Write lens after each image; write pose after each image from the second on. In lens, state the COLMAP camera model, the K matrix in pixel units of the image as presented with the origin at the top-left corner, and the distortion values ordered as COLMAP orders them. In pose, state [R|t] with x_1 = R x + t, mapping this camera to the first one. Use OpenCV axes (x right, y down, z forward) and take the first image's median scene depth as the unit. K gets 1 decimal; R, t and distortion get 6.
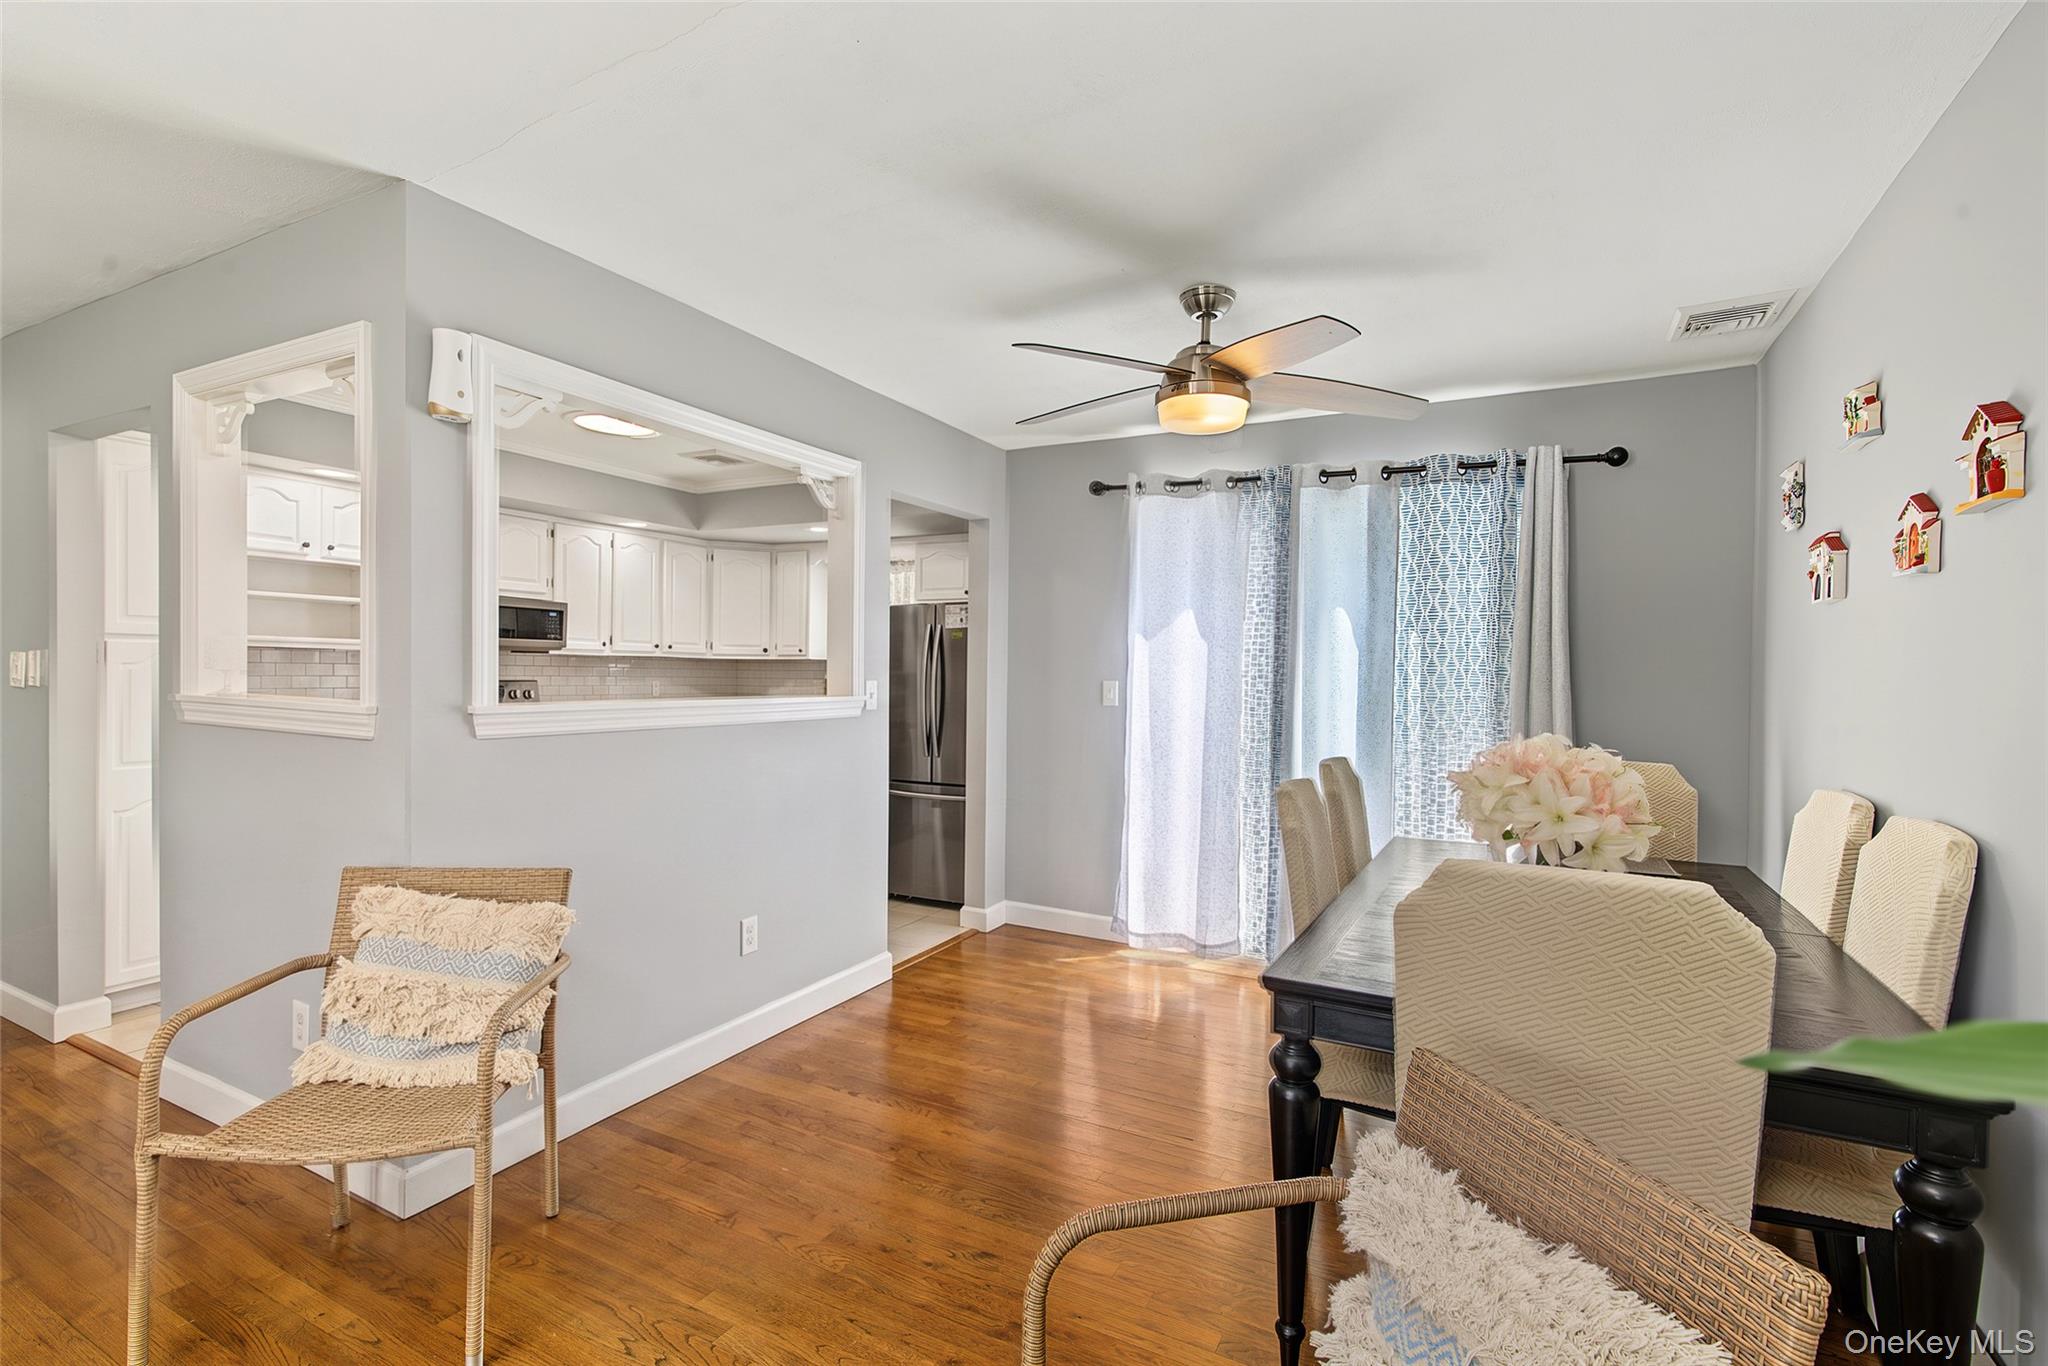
lens RADIAL K [[951.3, 0, 1011.1], [0, 951.3, 672.9], [0, 0, 1]] dist [-0.003016, -0.000554]
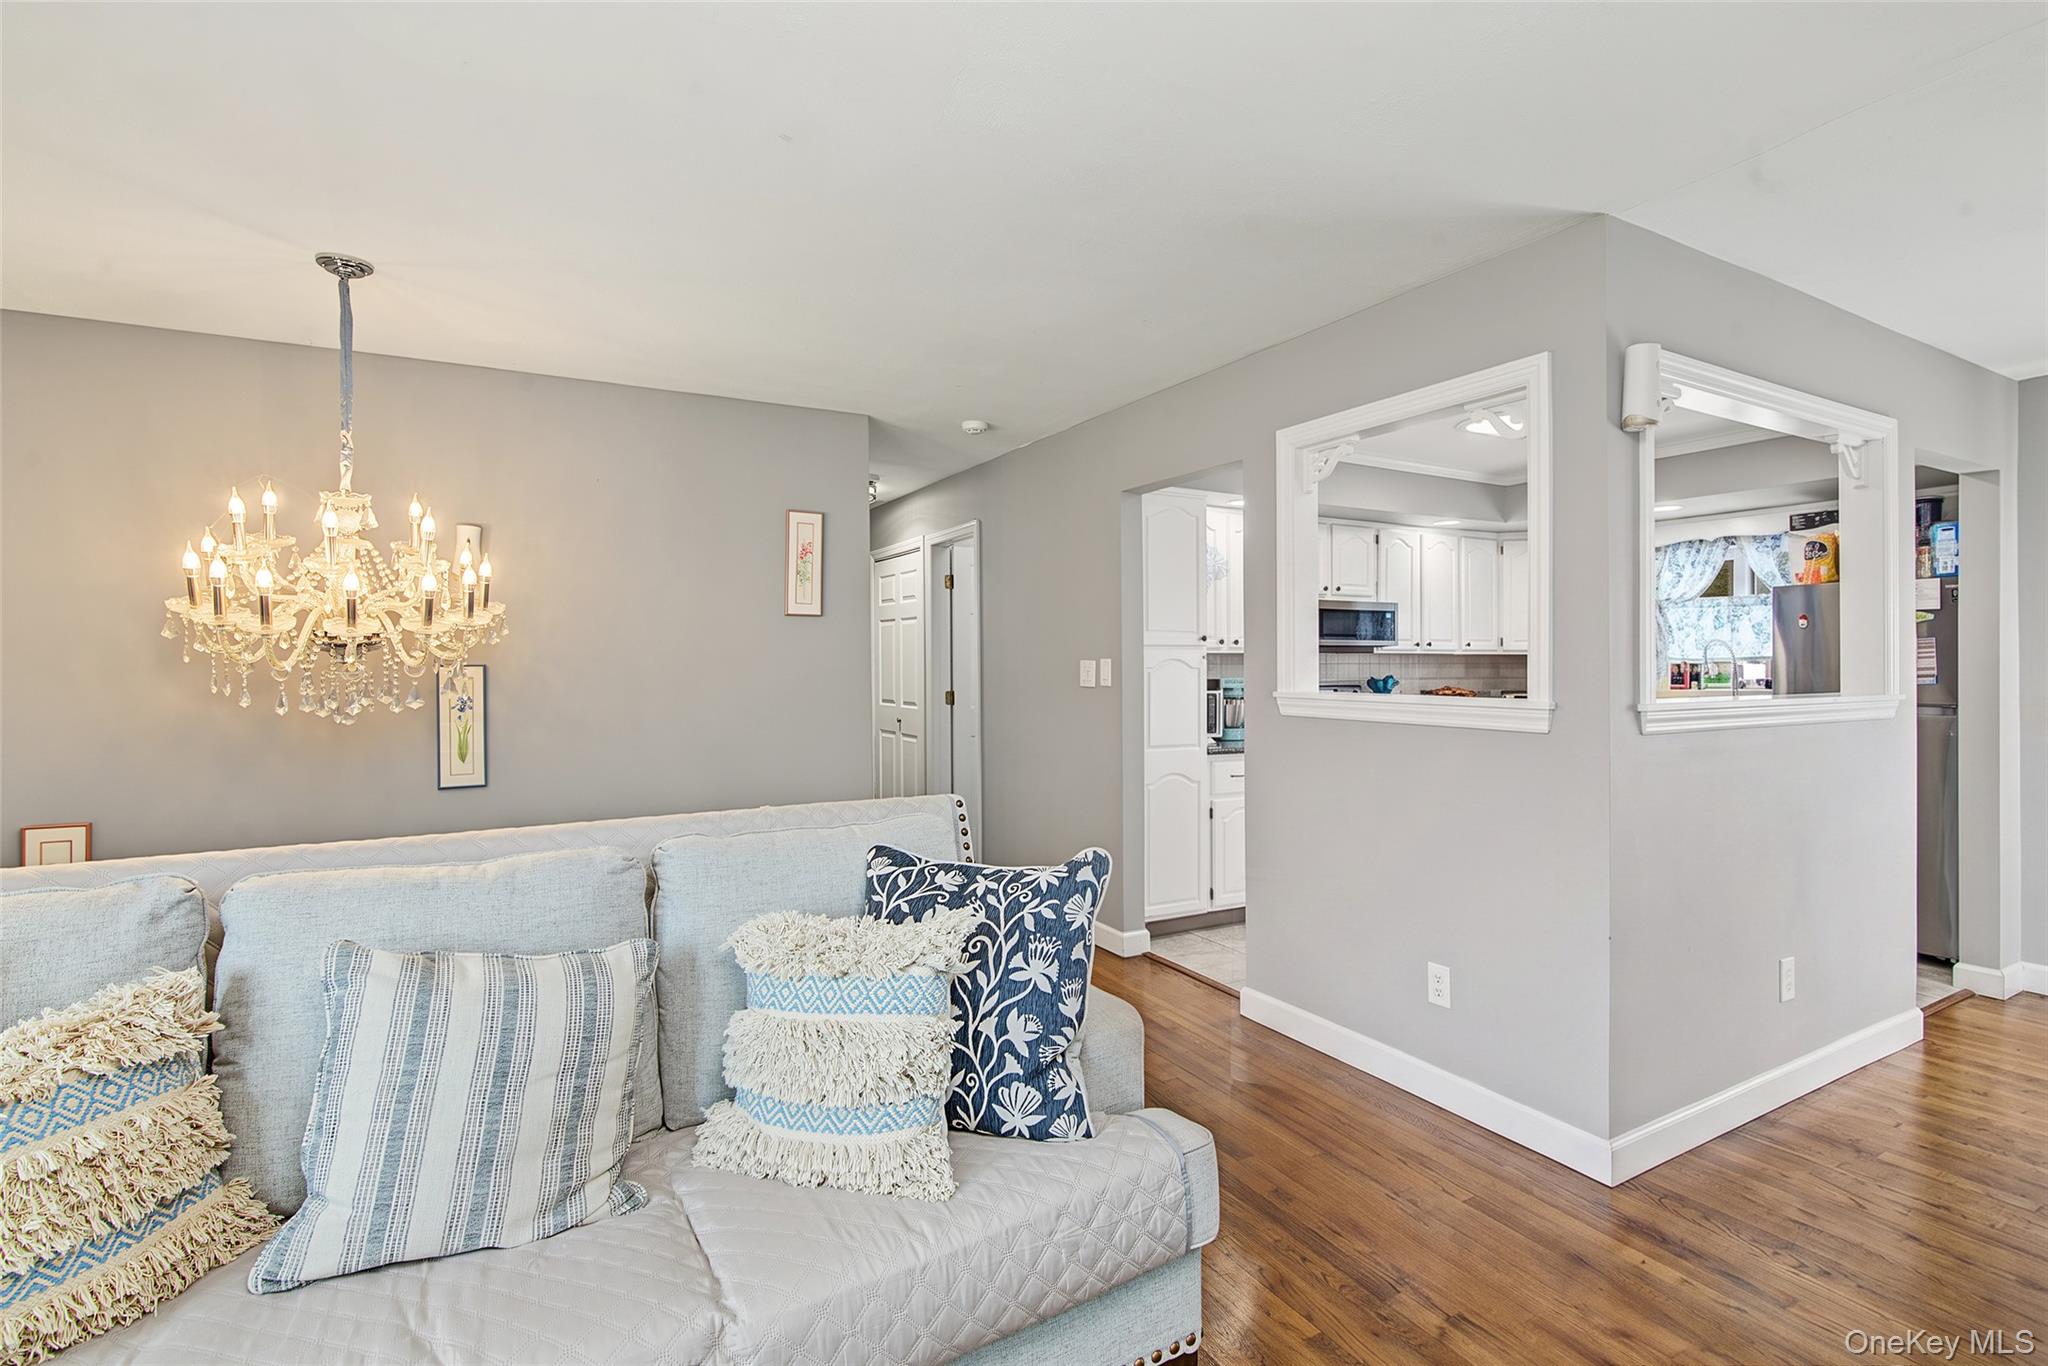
lens RADIAL K [[951.3, 0, 1011.1], [0, 951.3, 672.9], [0, 0, 1]] dist [-0.003016, -0.000554]
pose [[0.827822, -0.011215, -0.560878, -0.239107], [0.013195, 0.999913, -0.000520, -0.003280], [0.560835, -0.006970, 0.827898, -0.105947]]
